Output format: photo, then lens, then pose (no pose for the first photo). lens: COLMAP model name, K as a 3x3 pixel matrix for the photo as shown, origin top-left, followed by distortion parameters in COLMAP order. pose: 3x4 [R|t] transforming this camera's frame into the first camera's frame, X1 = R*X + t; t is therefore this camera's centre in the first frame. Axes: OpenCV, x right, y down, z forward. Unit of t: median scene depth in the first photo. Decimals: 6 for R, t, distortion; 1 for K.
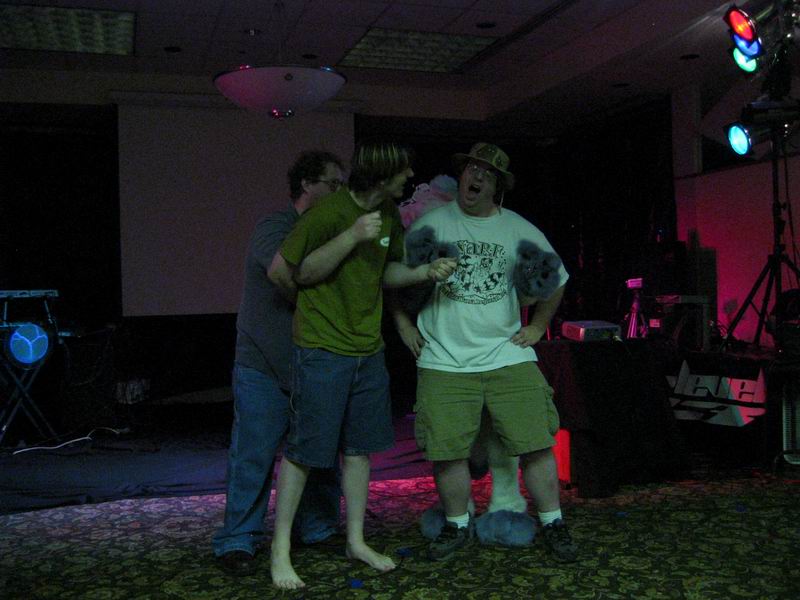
lens RADIAL K [[825.7, 0, 400.0], [0, 825.7, 300.0], [0, 0, 1]] dist [-0.121348, 0.093395]
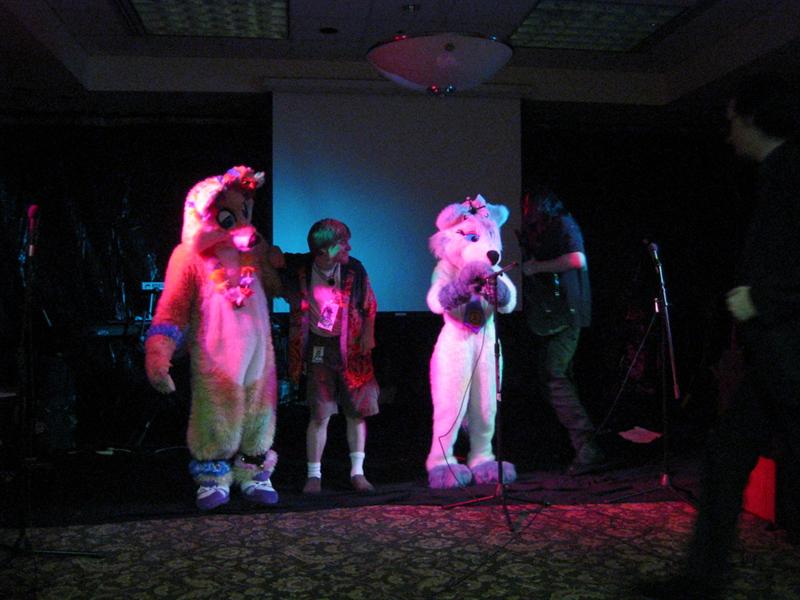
lens RADIAL K [[825.7, 0, 400.0], [0, 825.7, 300.0], [0, 0, 1]] dist [-0.121348, 0.093395]
pose [[0.980920, 0.019691, -0.193414, -0.013087], [-0.020397, 0.999791, -0.001659, 0.007073], [0.193340, 0.005573, 0.981116, 0.137490]]
